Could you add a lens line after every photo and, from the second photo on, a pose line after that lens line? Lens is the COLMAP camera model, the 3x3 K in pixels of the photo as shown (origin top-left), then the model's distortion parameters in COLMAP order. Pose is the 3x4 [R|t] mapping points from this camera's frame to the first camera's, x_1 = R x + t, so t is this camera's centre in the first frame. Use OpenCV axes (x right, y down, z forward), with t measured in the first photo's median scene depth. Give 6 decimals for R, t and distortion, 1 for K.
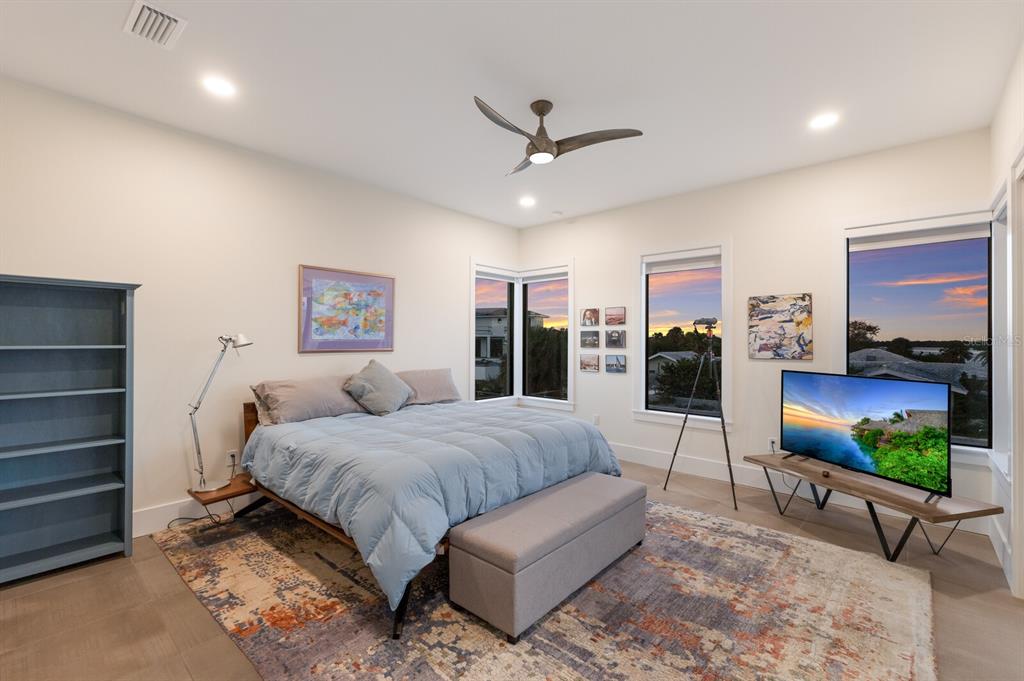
lens RADIAL K [[460.5, 0, 515.1], [0, 460.5, 338.7], [0, 0, 1]] dist [0.014664, 0.000010]
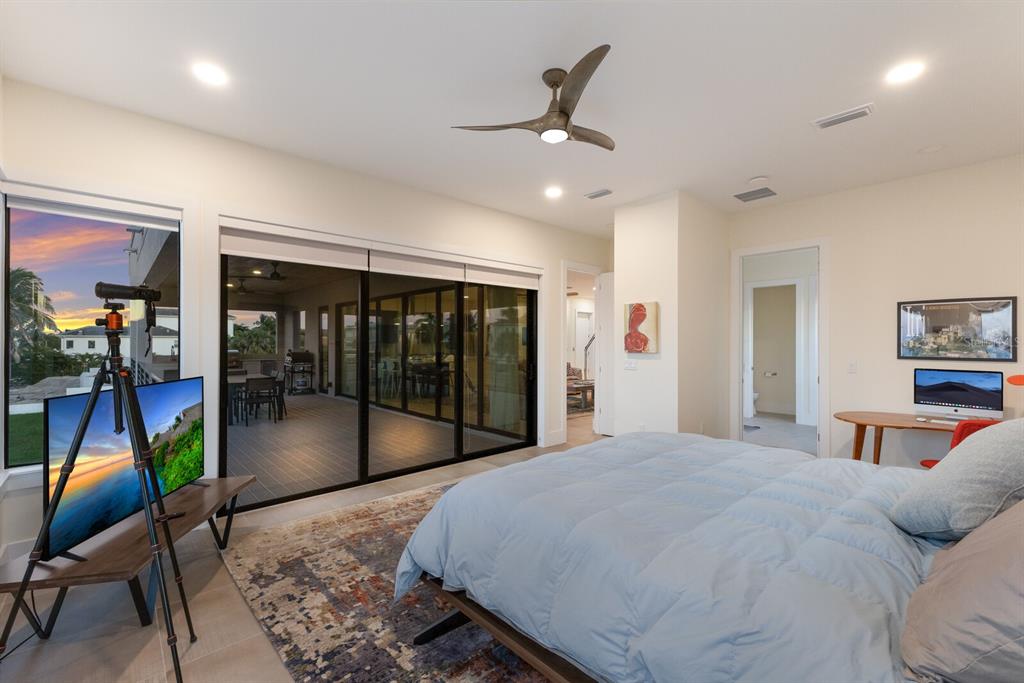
lens RADIAL K [[426.6, 0, 535.0], [0, 426.6, 341.5], [0, 0, 1]] dist [0.023362, -0.000190]
pose [[-0.998648, -0.010450, 0.050912, 0.037362], [-0.011160, 0.999844, -0.013681, 0.007980], [-0.050761, -0.014231, -0.998609, 1.396846]]
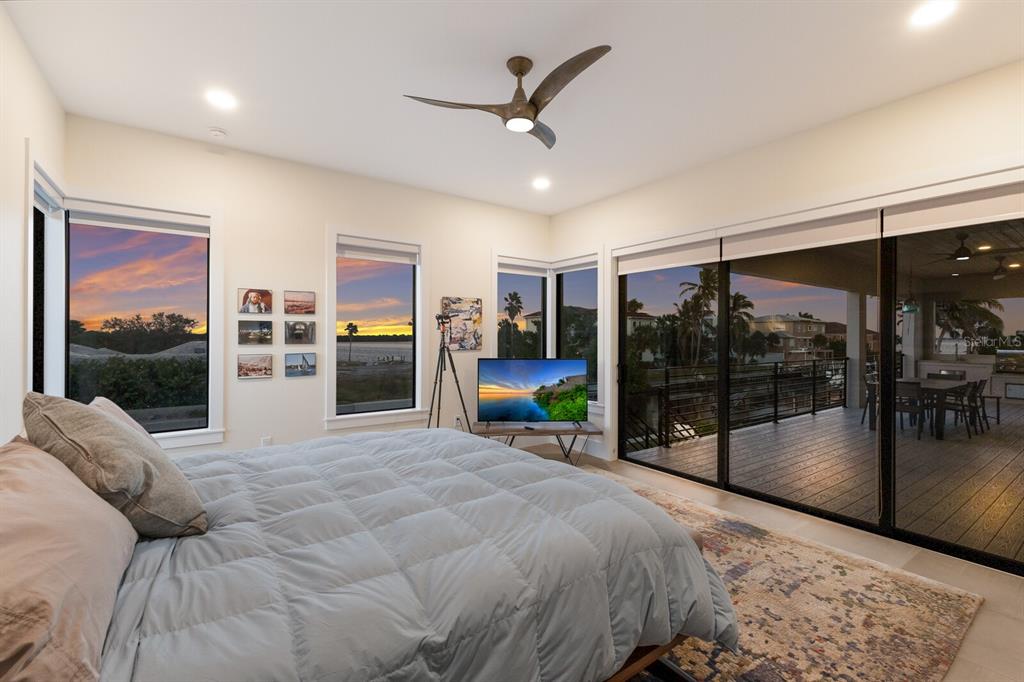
lens RADIAL K [[460.5, 0, 515.1], [0, 460.5, 339.2], [0, 0, 1]] dist [0.014664, 0.000010]
pose [[0.188359, -0.017053, 0.981952, -0.613978], [-0.013780, 0.999705, 0.020004, -0.011121], [-0.982004, -0.017300, 0.188069, 0.646309]]
